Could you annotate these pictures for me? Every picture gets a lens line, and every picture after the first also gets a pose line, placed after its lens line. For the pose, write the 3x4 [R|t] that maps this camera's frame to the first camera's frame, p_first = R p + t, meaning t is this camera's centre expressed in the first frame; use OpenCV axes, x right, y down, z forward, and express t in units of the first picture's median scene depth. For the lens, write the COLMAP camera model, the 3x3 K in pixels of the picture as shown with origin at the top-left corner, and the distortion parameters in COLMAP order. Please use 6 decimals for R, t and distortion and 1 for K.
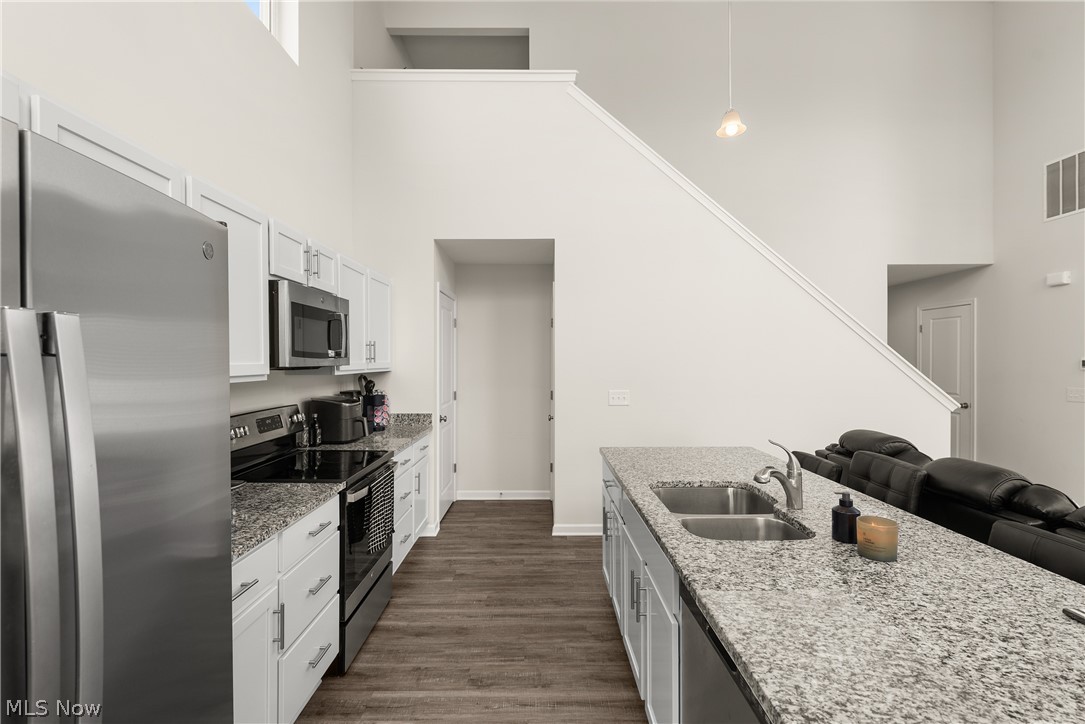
lens RADIAL K [[496.4, 0, 544.1], [0, 496.4, 363.0], [0, 0, 1]] dist [0.008673, -0.004402]
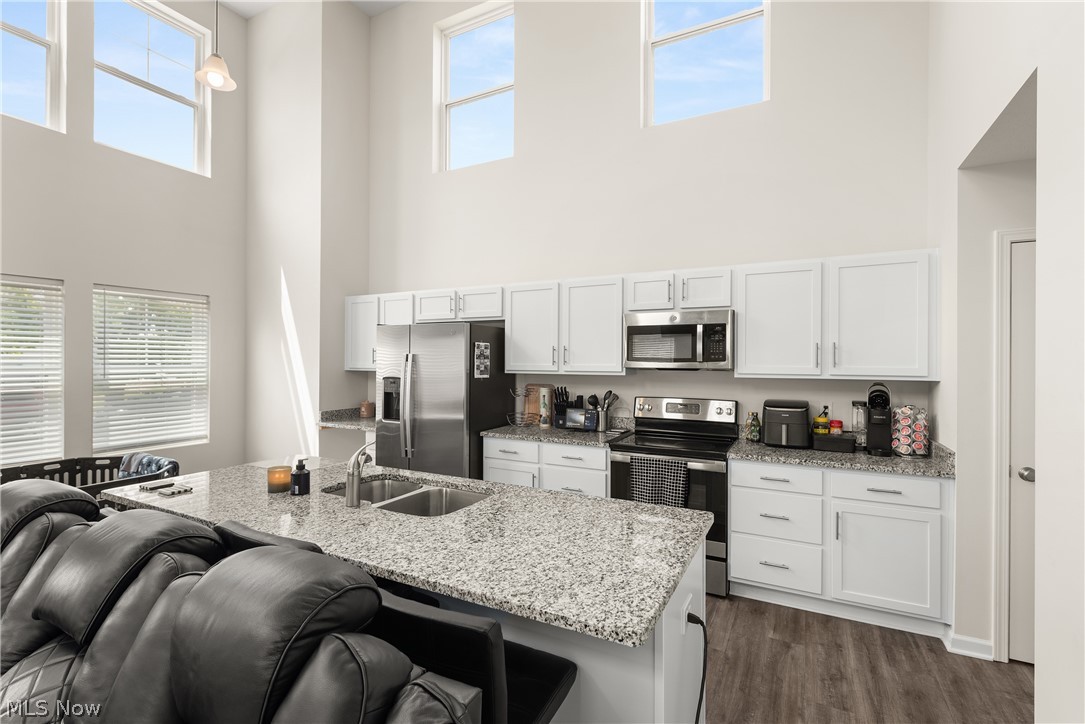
lens RADIAL K [[496.4, 0, 540.6], [0, 496.4, 357.4], [0, 0, 1]] dist [0.008673, -0.004402]
pose [[-0.472133, -0.006511, -0.881503, 0.872613], [-0.009038, 0.999956, -0.002545, -0.014755], [0.881481, 0.006766, -0.472171, 1.299171]]
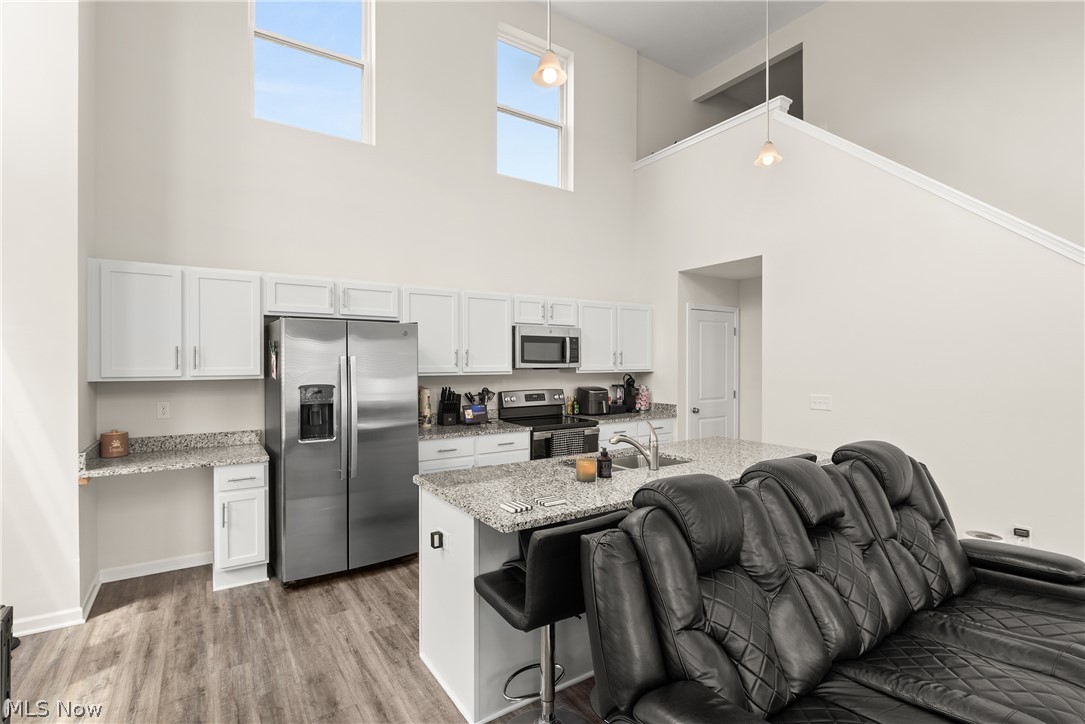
lens RADIAL K [[511.6, 0, 539.5], [0, 511.6, 367.6], [0, 0, 1]] dist [-0.000480, -0.001385]
pose [[0.544818, 0.009988, -0.838495, 1.093696], [-0.004086, 0.999949, 0.009256, -0.010638], [0.838544, -0.001617, 0.544831, -0.055138]]
